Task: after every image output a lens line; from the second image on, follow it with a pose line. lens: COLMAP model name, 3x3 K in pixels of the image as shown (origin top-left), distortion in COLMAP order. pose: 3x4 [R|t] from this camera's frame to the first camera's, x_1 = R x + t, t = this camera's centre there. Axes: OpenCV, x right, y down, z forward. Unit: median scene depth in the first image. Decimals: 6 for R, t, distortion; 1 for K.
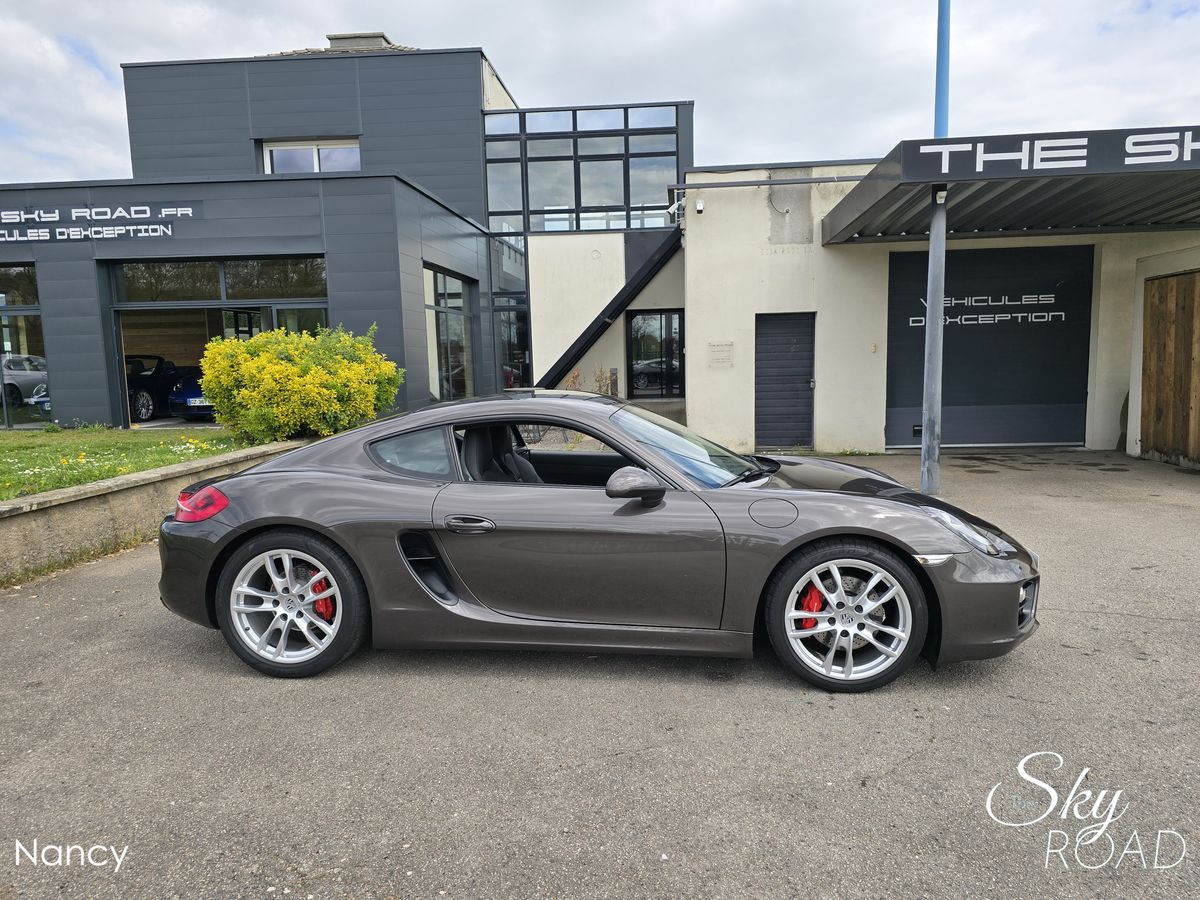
lens RADIAL K [[827.0, 0, 613.5], [0, 827.0, 454.4], [0, 0, 1]] dist [0.050357, -0.046264]
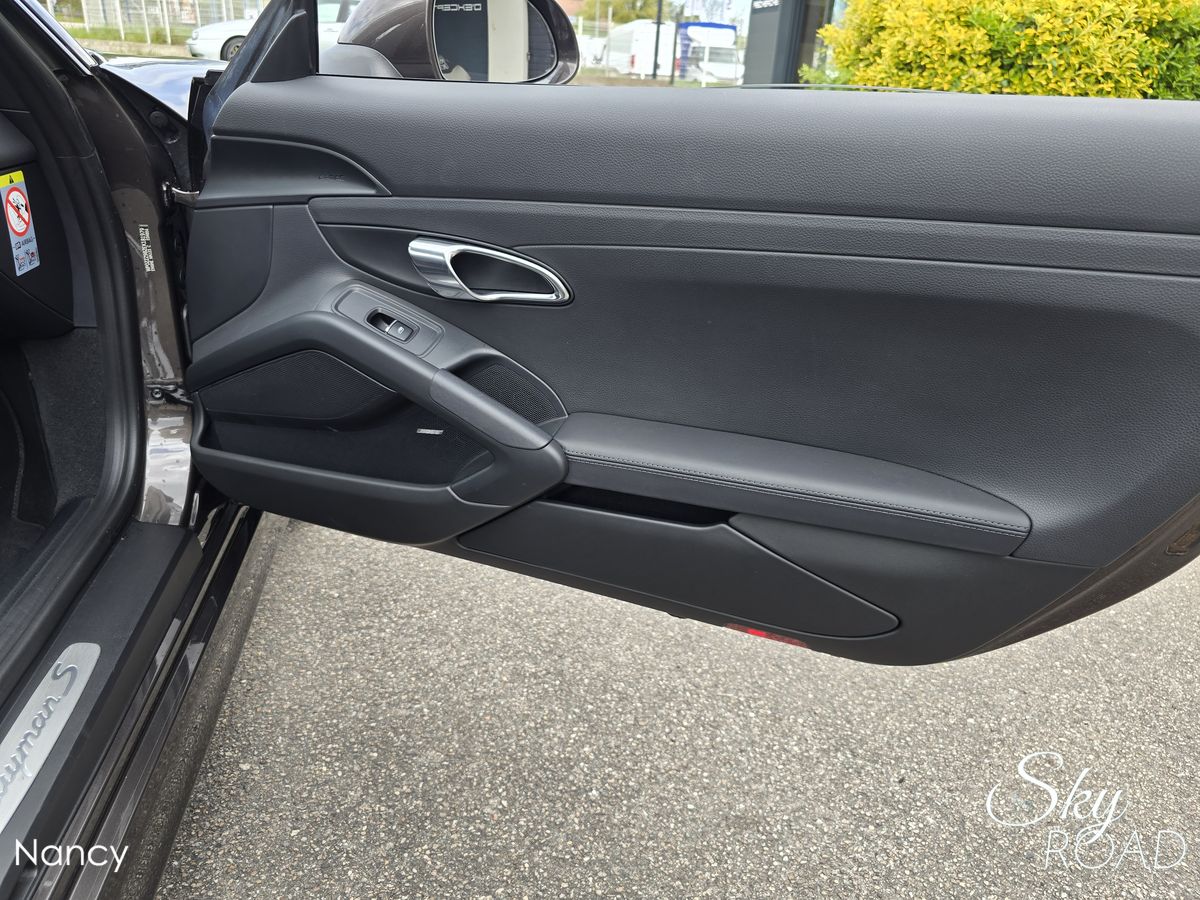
lens RADIAL K [[813.8, 0, 603.8], [0, 813.8, 462.1], [0, 0, 1]] dist [0.047181, -0.049077]
pose [[0.332466, 0.437080, -0.835720, 0.022441], [-0.174626, 0.899334, 0.400880, -0.012030], [0.926808, 0.012659, 0.375323, 0.485583]]
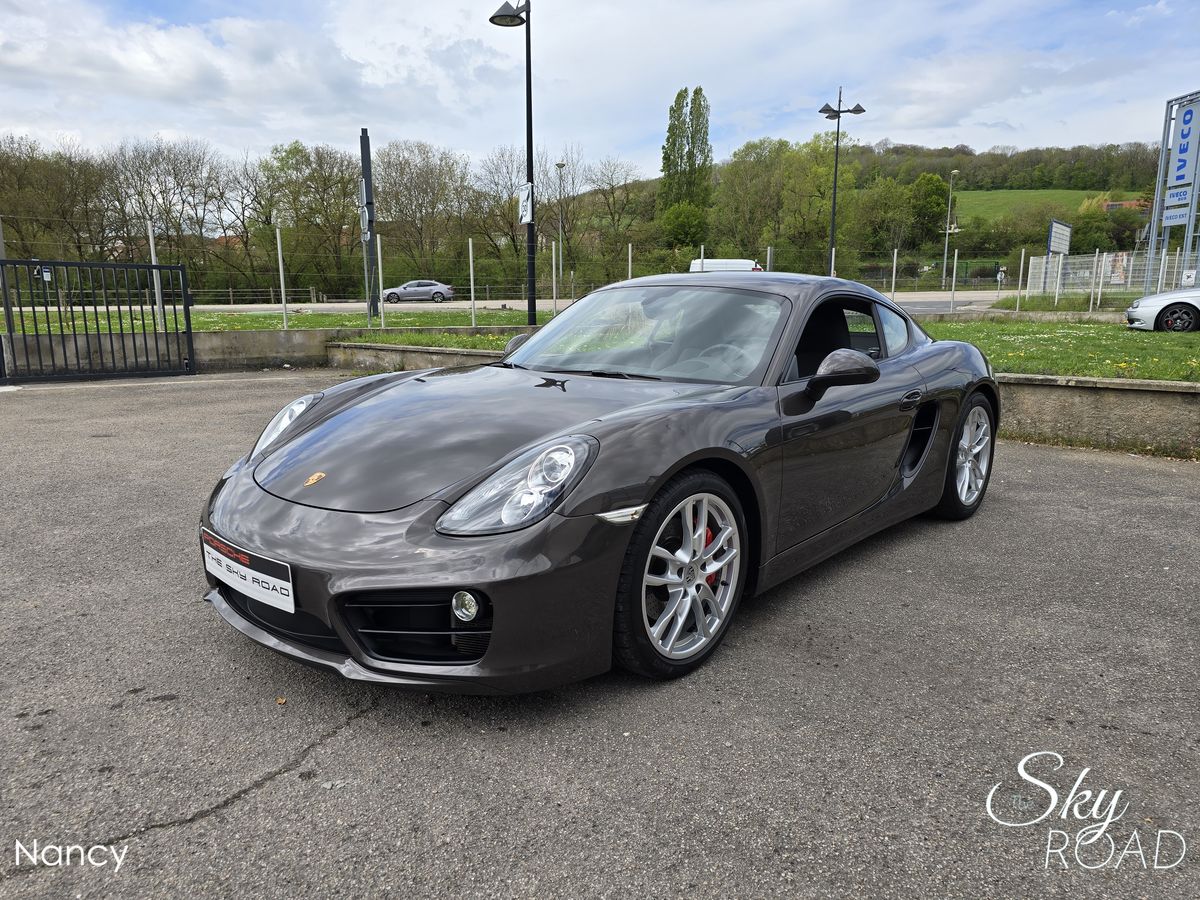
lens RADIAL K [[824.6, 0, 603.0], [0, 824.6, 463.3], [0, 0, 1]] dist [0.053035, -0.045863]
pose [[-0.578832, 0.175597, -0.796316, 0.250043], [-0.082380, 0.958951, 0.271340, -0.036938], [0.811275, 0.222661, -0.540606, 0.476163]]
